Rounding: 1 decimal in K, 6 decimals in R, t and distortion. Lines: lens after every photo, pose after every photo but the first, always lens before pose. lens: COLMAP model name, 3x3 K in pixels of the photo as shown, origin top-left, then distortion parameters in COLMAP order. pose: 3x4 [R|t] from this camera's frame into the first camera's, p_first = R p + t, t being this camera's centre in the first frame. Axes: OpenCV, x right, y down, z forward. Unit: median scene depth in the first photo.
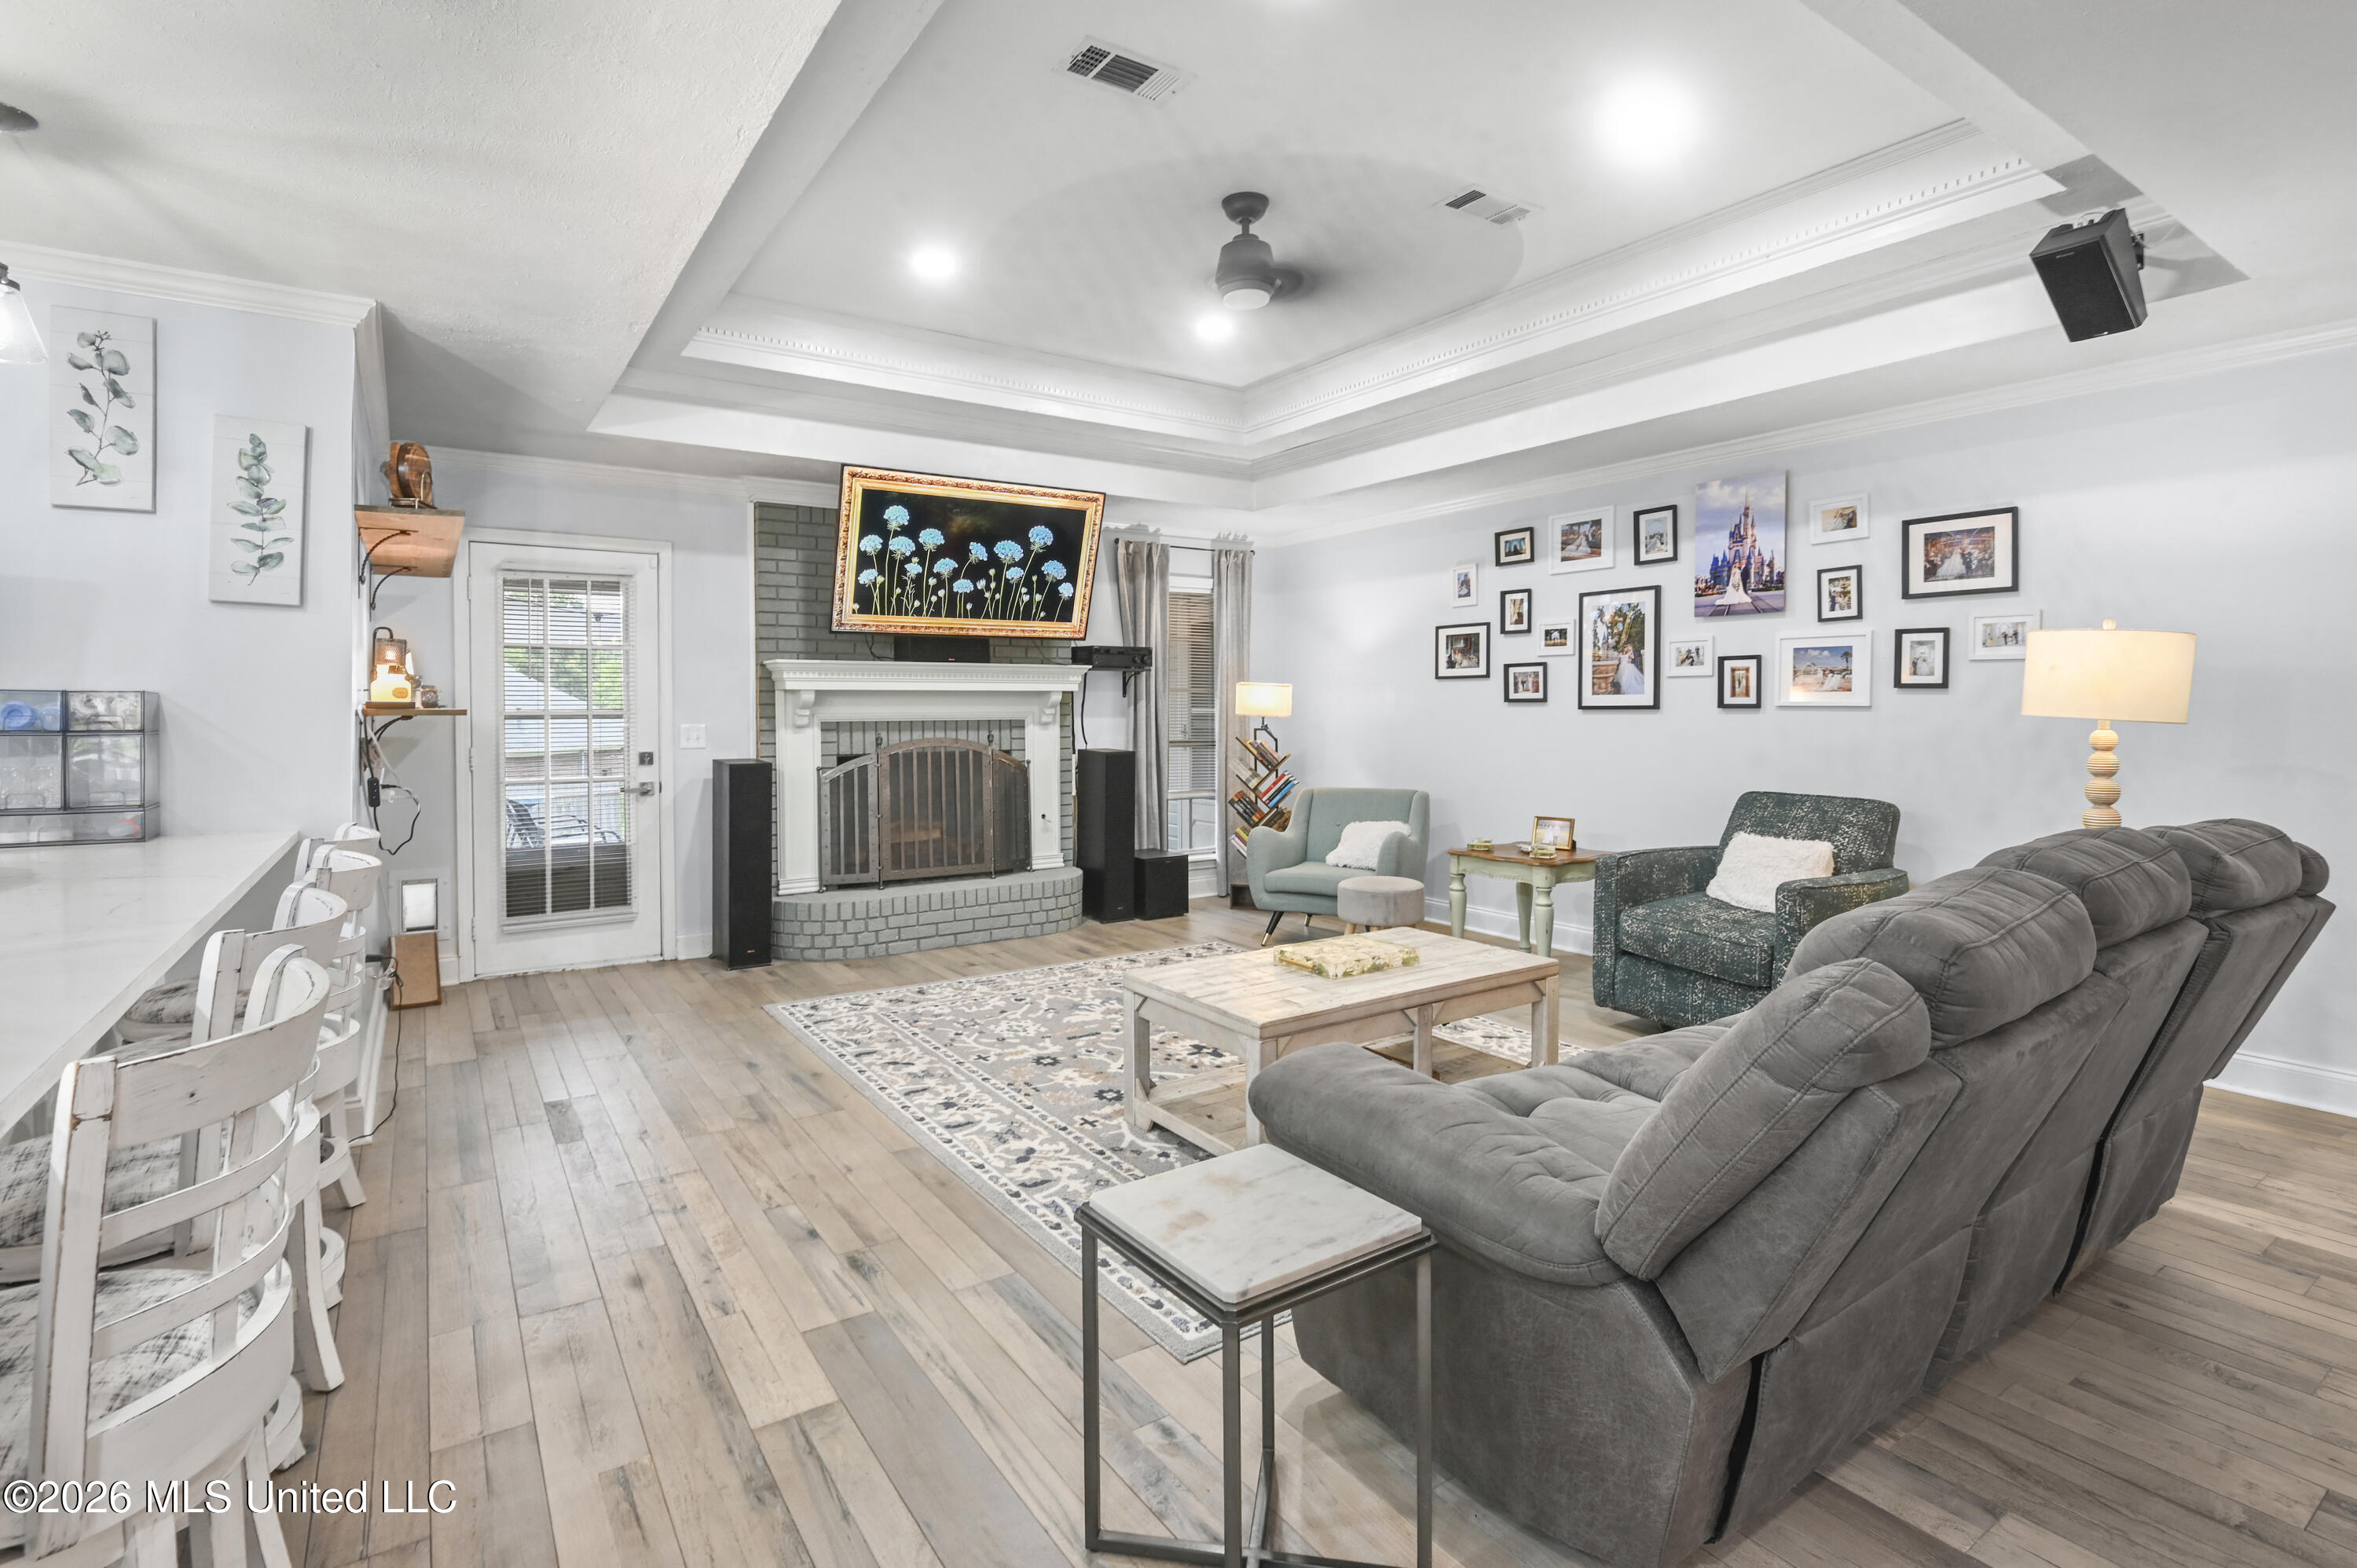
lens RADIAL K [[1092.3, 0, 1166.9], [0, 1092.3, 742.3], [0, 0, 1]] dist [-0.015923, -0.002779]
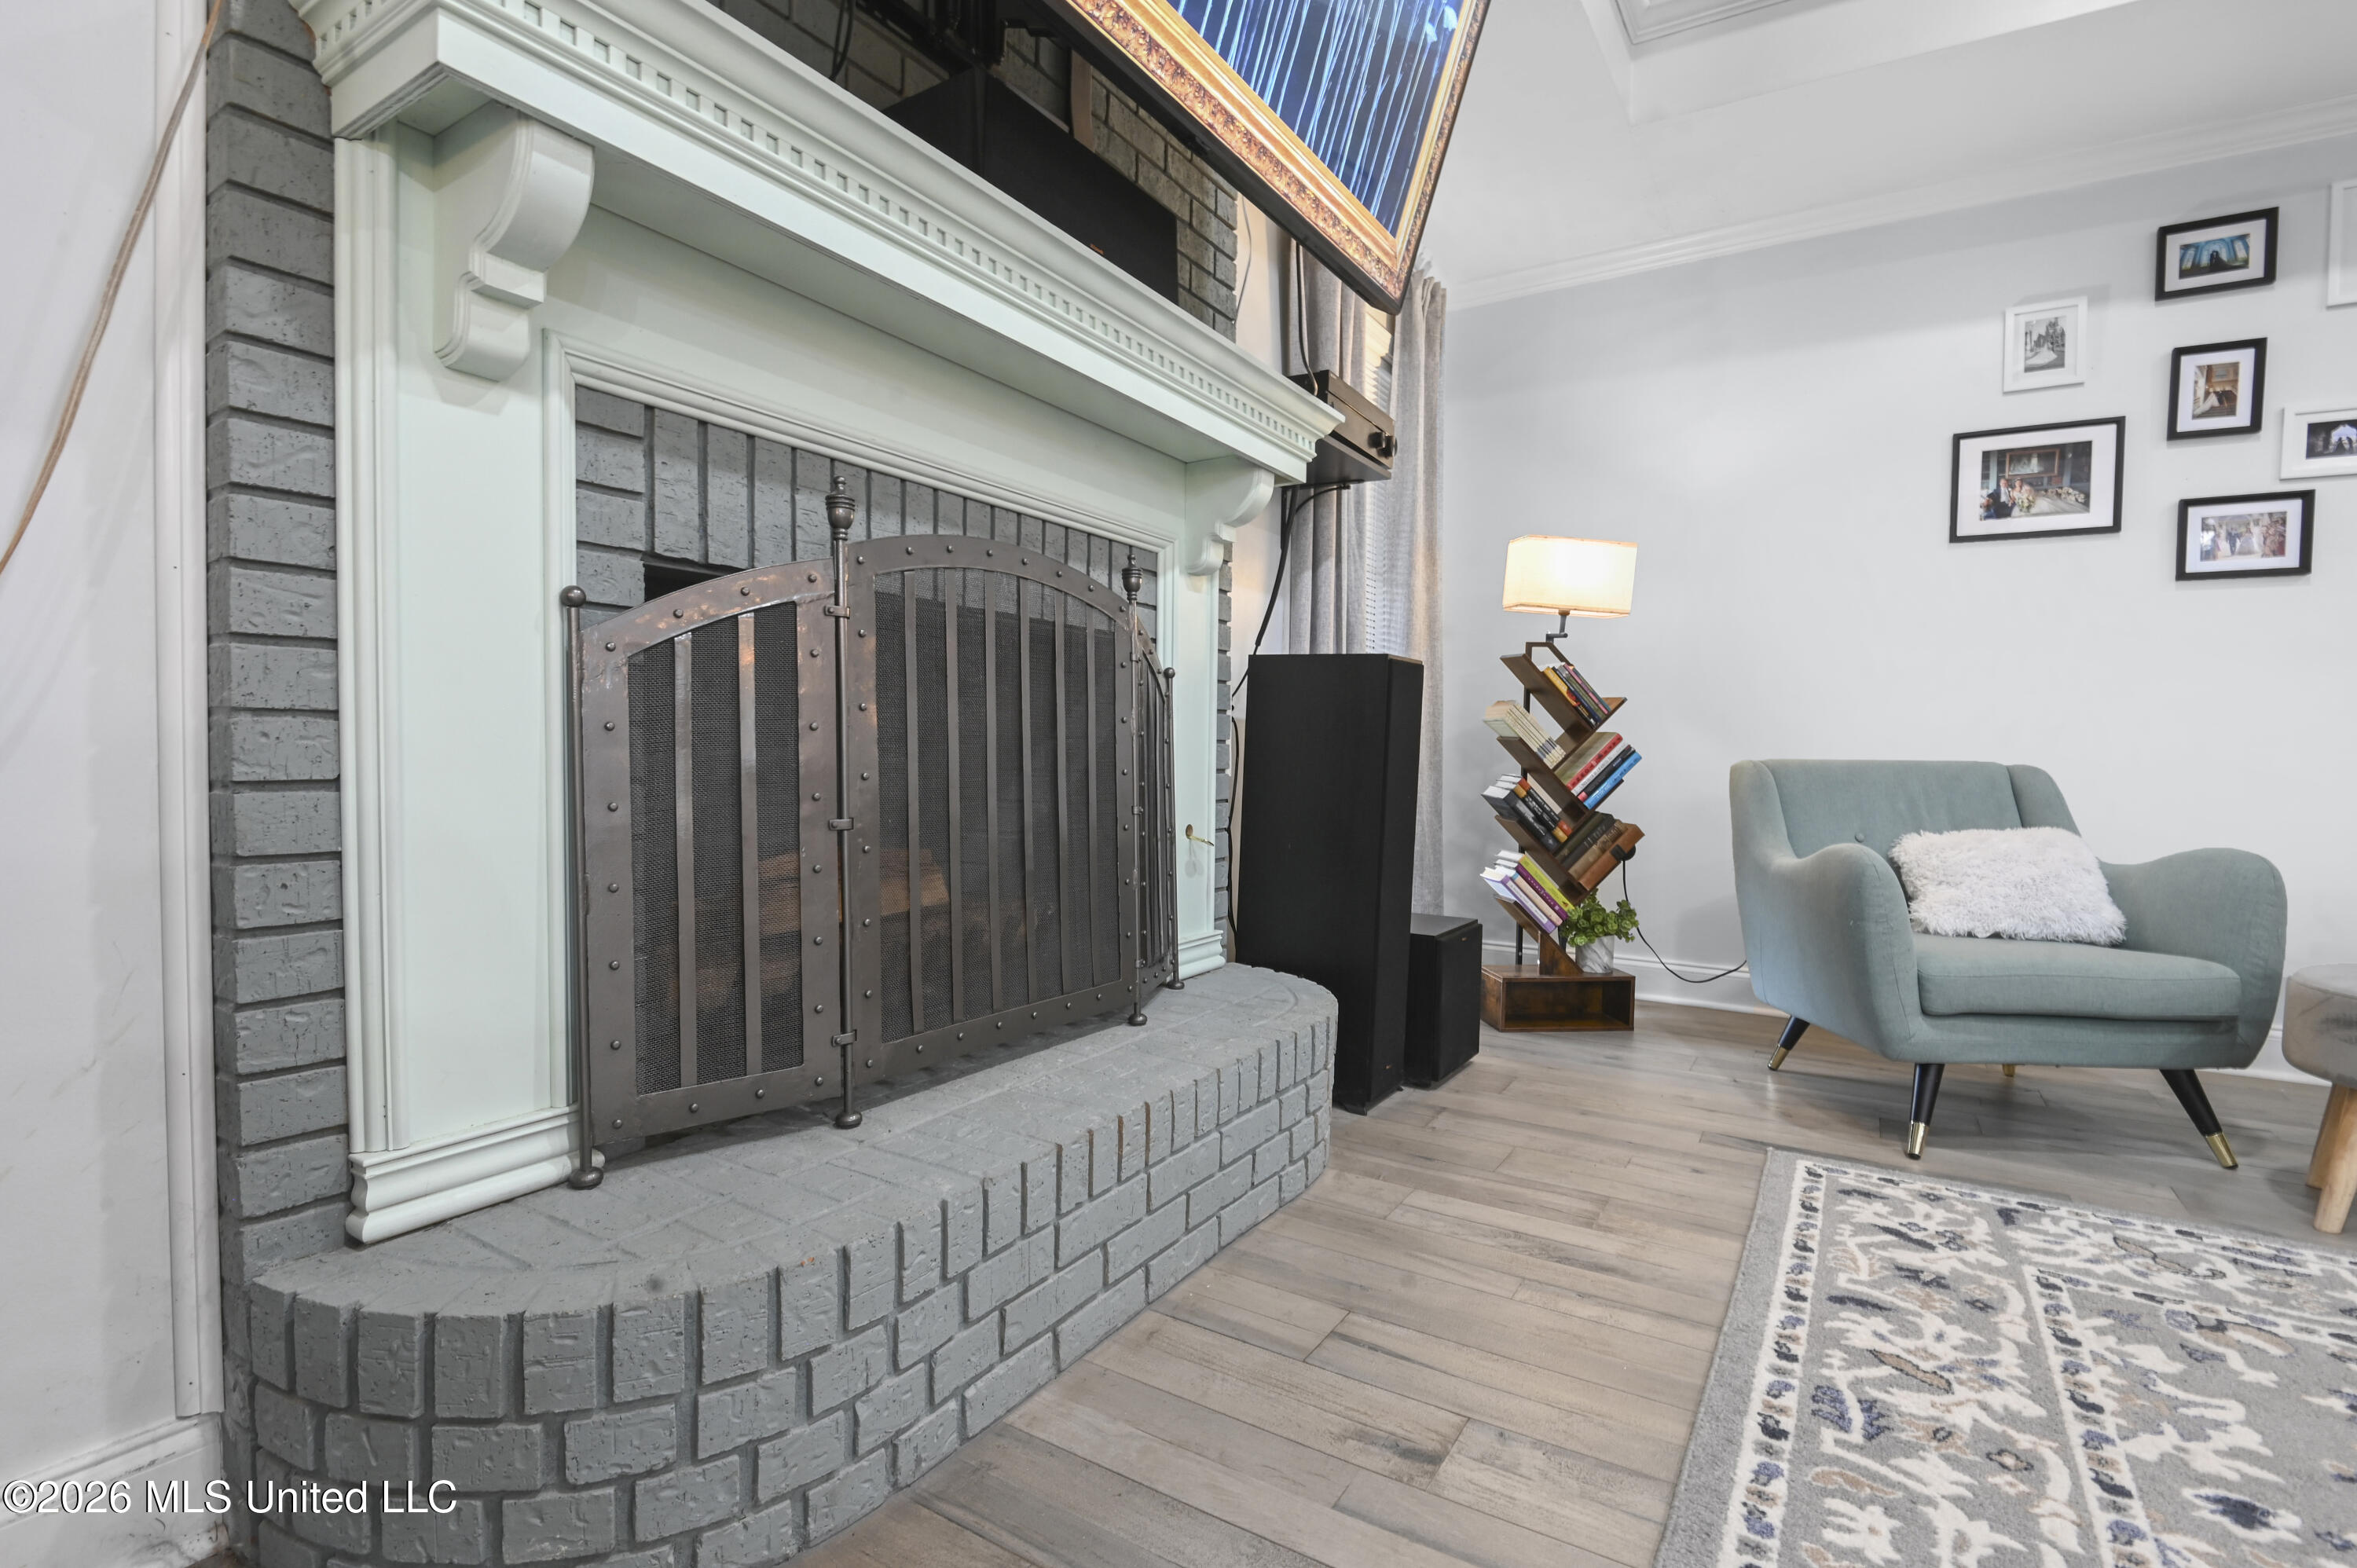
lens RADIAL K [[1092.3, 0, 1169.4], [0, 1092.3, 799.9], [0, 0, 1]] dist [-0.015923, -0.002779]
pose [[0.917033, 0.002116, 0.398807, -0.291906], [-0.007717, 0.999893, 0.012440, 0.059255], [-0.398738, -0.014485, 0.916951, 0.748030]]
